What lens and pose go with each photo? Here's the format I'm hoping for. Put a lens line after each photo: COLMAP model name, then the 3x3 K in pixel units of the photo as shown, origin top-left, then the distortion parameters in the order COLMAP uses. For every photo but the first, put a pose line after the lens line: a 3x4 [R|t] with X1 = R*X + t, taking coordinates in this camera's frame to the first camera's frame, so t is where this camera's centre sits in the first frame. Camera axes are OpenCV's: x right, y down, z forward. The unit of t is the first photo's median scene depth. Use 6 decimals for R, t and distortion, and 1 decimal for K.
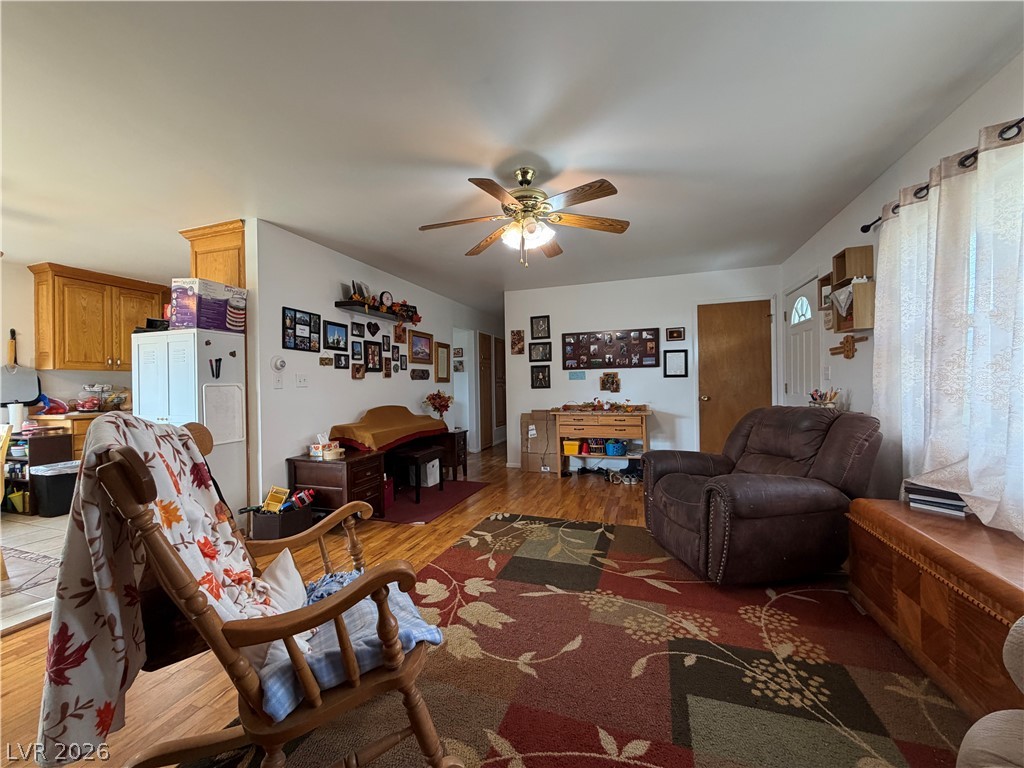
lens RADIAL K [[406.6, 0, 507.9], [0, 406.6, 386.0], [0, 0, 1]] dist [0.000191, 0.000159]
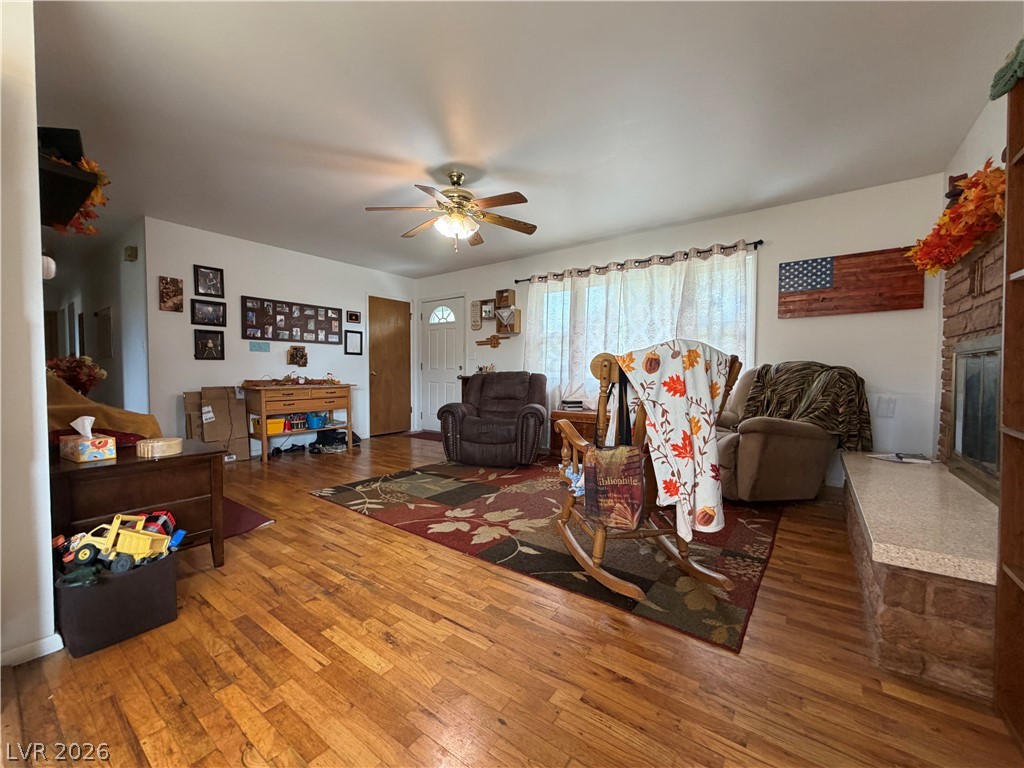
lens RADIAL K [[406.6, 0, 507.9], [0, 406.6, 386.0], [0, 0, 1]] dist [0.000191, 0.000159]
pose [[0.306738, -0.014670, 0.951681, -0.722233], [-0.004422, 0.999848, 0.016837, 0.060016], [-0.951784, -0.009373, 0.306627, 0.311008]]
